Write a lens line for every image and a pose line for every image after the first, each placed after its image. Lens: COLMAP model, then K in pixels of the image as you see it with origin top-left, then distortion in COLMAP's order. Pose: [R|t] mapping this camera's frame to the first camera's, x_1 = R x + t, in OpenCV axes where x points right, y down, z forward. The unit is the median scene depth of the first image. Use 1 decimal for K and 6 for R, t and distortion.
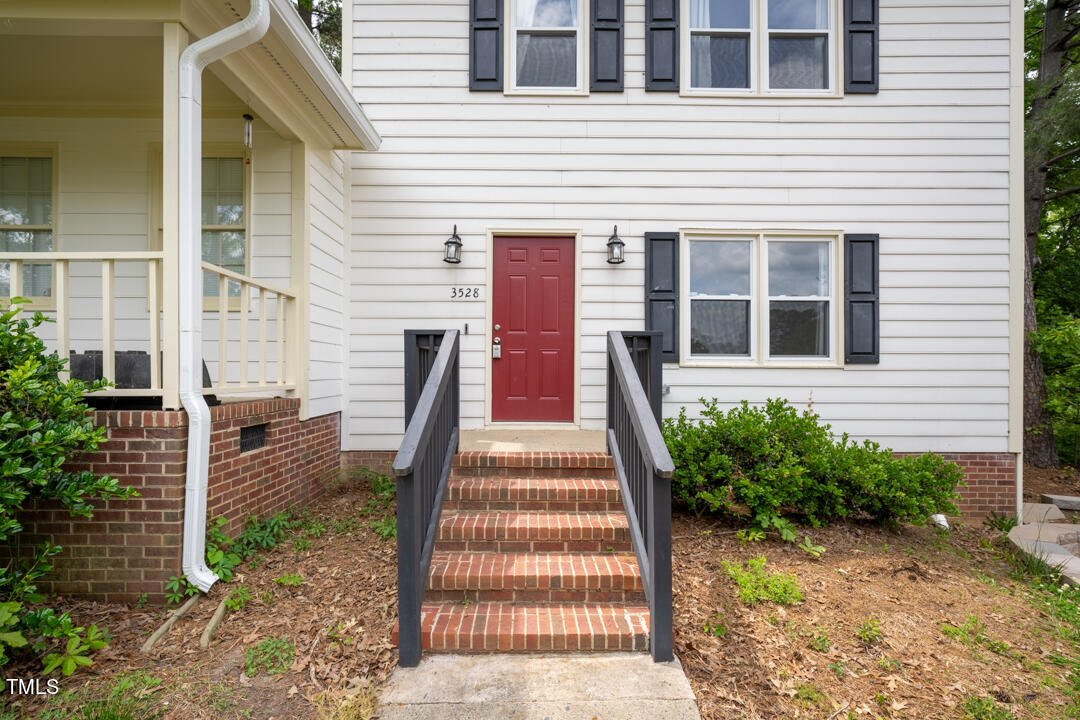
lens RADIAL K [[496.5, 0, 536.0], [0, 496.5, 363.5], [0, 0, 1]] dist [-0.001722, -0.000287]
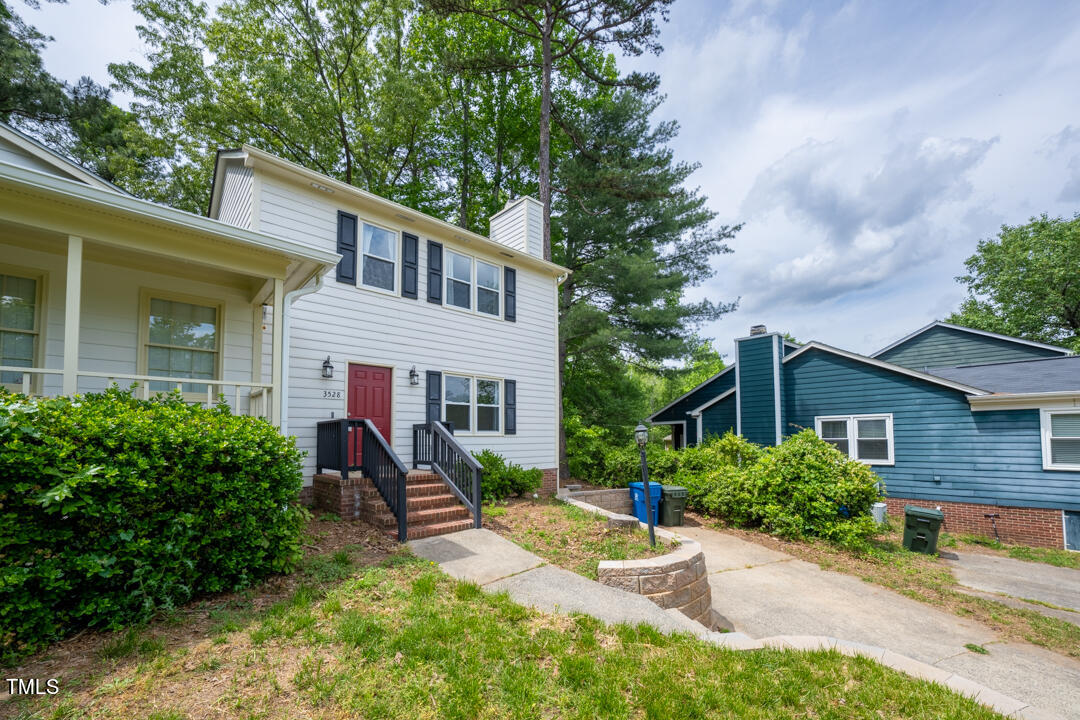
lens RADIAL K [[424.9, 0, 543.1], [0, 424.9, 386.7], [0, 0, 1]] dist [-0.025350, -0.000006]
pose [[0.737944, 0.070361, 0.671184, -0.602820], [0.000069, 0.994542, -0.104335, -0.013221], [-0.674862, 0.077040, 0.733912, -0.612222]]
